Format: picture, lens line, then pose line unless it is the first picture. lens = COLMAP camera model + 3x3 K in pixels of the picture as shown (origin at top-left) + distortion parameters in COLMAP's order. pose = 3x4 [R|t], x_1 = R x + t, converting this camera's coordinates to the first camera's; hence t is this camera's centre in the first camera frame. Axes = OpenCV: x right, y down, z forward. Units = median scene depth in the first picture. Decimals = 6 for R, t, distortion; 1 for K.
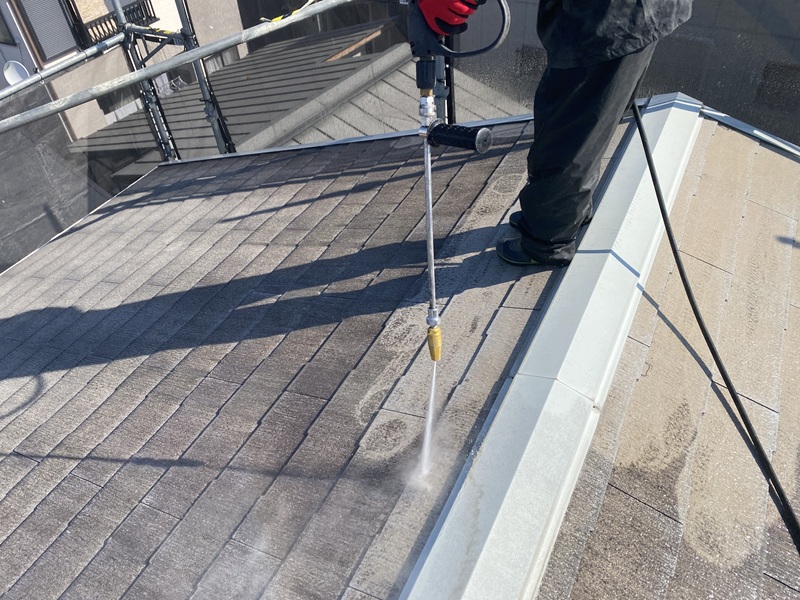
lens RADIAL K [[599.1, 0, 400.0], [0, 599.1, 300.0], [0, 0, 1]] dist [0.052990, -0.069193]
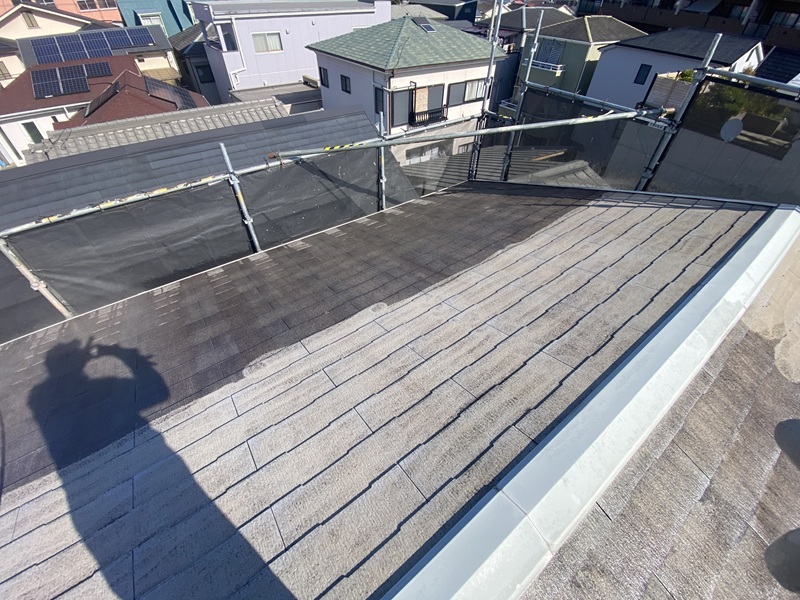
lens RADIAL K [[318.0, 0, 401.6], [0, 318.0, 309.7], [0, 0, 1]] dist [0.000307, -0.011240]
pose [[0.900766, 0.366136, -0.233592, -0.354809], [-0.350916, 0.930473, 0.105253, 0.330830], [0.255888, -0.012837, 0.966621, -0.291704]]
